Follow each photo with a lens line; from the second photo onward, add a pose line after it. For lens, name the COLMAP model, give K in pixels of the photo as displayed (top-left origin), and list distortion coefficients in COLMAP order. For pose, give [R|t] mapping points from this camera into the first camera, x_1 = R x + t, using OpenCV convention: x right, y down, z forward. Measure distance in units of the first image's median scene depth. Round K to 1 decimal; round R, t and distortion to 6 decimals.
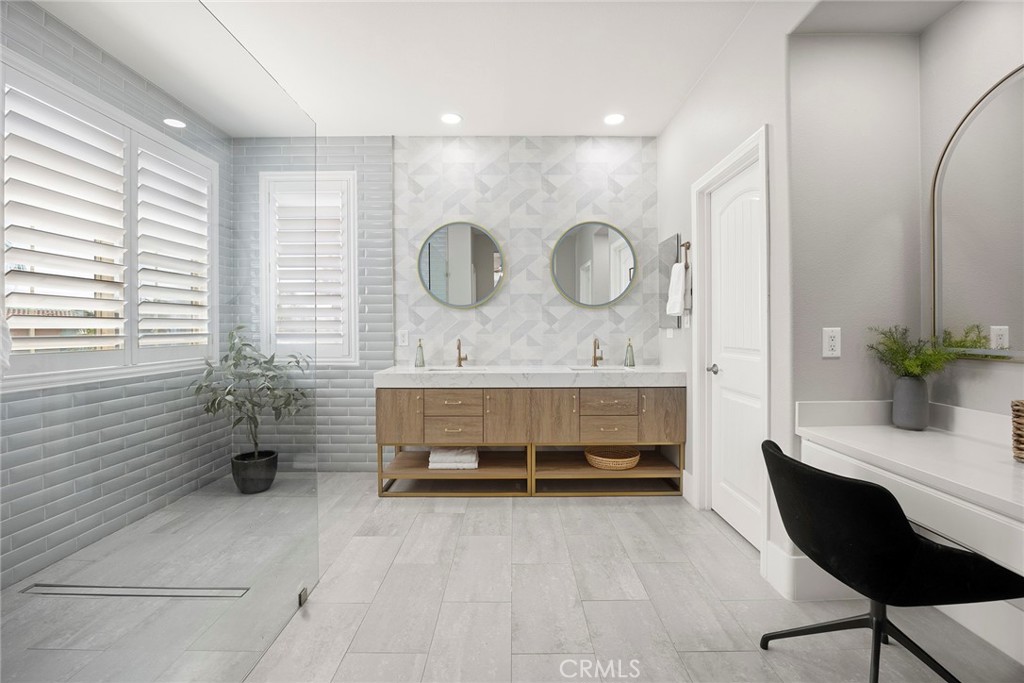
lens RADIAL K [[449.3, 0, 512.0], [0, 449.3, 341.5], [0, 0, 1]] dist [-0.020881, -0.000003]
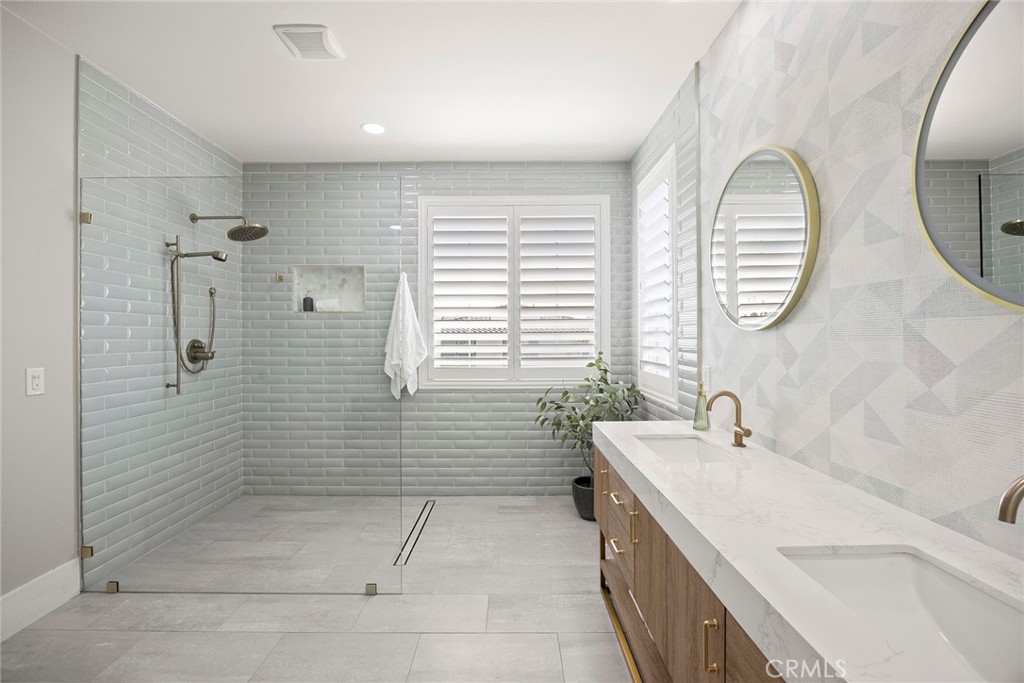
lens RADIAL K [[449.3, 0, 512.0], [0, 449.3, 341.5], [0, 0, 1]] dist [-0.020881, -0.000003]
pose [[-0.011605, 0.015653, -0.999810, 0.468305], [-0.022870, 0.999612, 0.015916, -0.076928], [0.999671, 0.023050, -0.011243, 0.914237]]
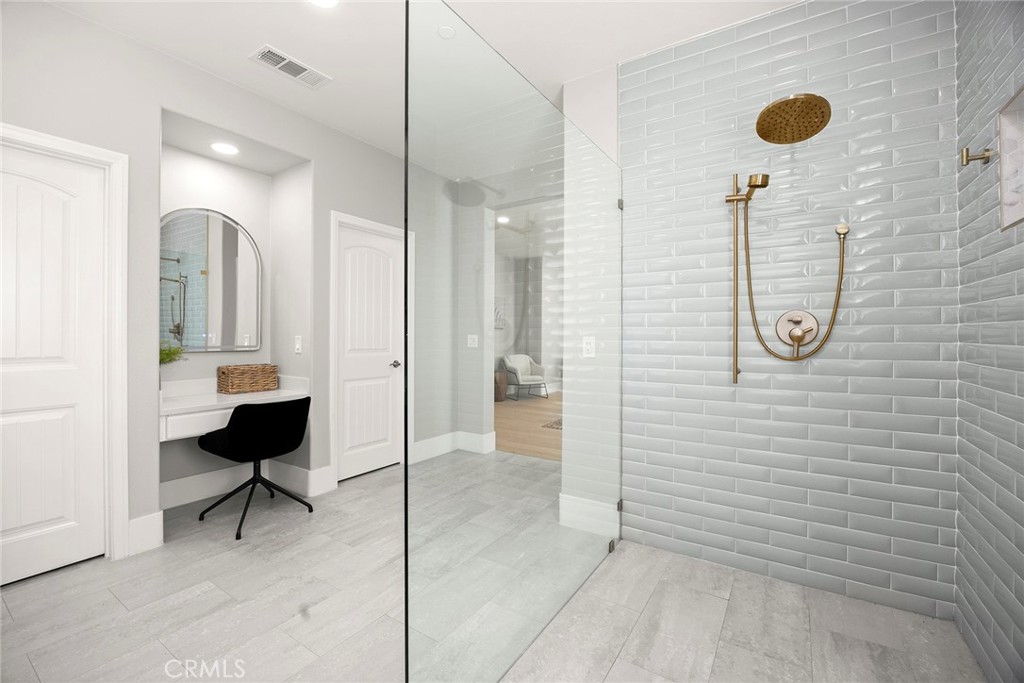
lens RADIAL K [[435.6, 0, 512.0], [0, 435.6, 341.5], [0, 0, 1]] dist [-0.000384, -0.000015]
pose [[-0.835406, -0.000242, 0.549633, -0.635128], [0.021315, 0.999233, 0.032836, -0.032266], [-0.549220, 0.039147, -0.834760, 0.990820]]
